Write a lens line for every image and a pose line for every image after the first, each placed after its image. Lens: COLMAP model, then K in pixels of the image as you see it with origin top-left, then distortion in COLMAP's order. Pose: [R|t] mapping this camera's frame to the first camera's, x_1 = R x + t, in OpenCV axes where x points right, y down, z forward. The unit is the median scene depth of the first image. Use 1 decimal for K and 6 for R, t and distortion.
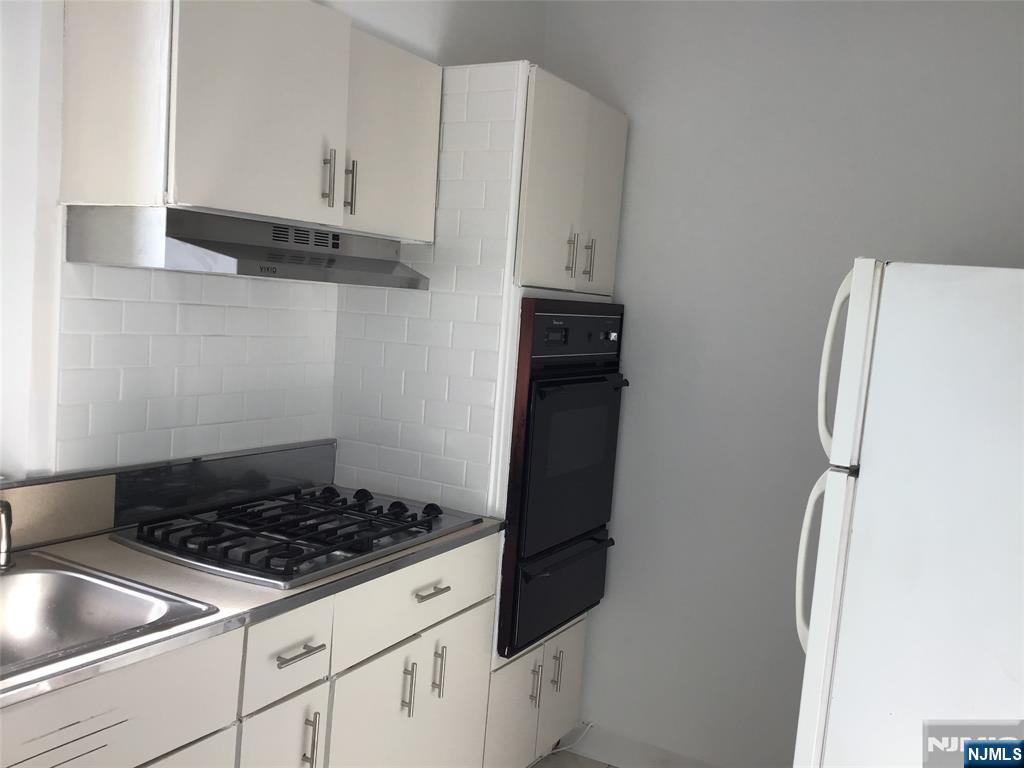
lens RADIAL K [[931.1, 0, 520.4], [0, 931.1, 382.2], [0, 0, 1]] dist [0.048470, 0.000000]
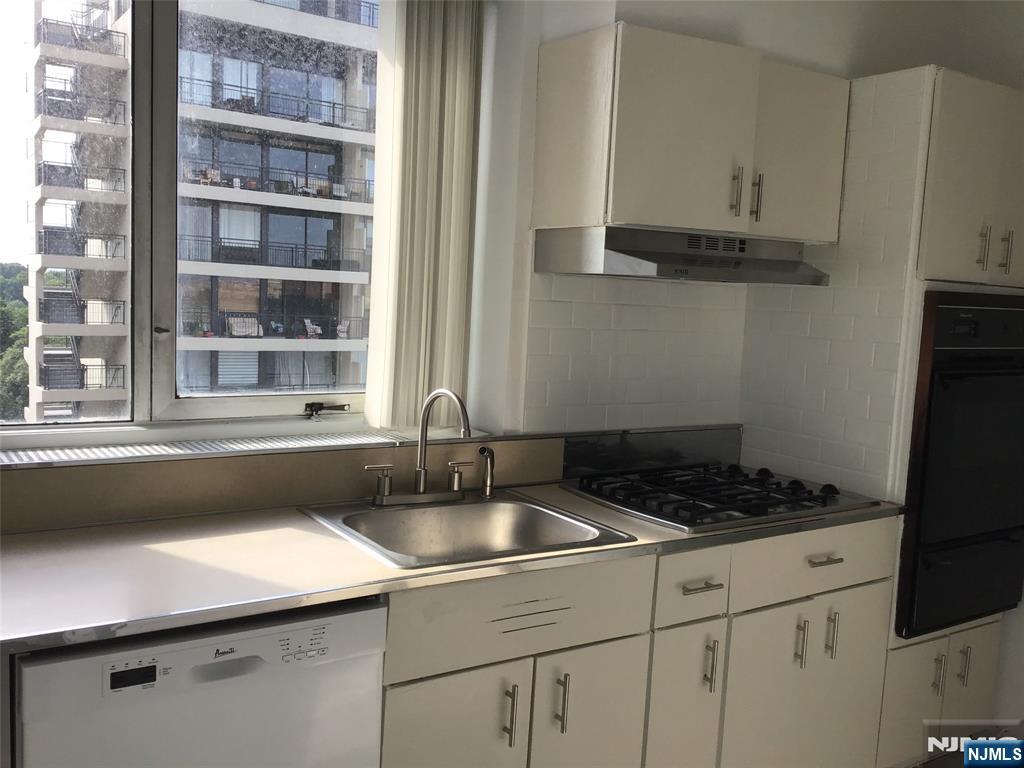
lens RADIAL K [[931.1, 0, 514.7], [0, 931.1, 382.6], [0, 0, 1]] dist [0.048470, 0.000000]
pose [[0.897281, 0.016545, -0.441149, 0.059235], [-0.022641, 0.999707, -0.008560, 0.032359], [0.440878, 0.017669, 0.897393, -0.148980]]
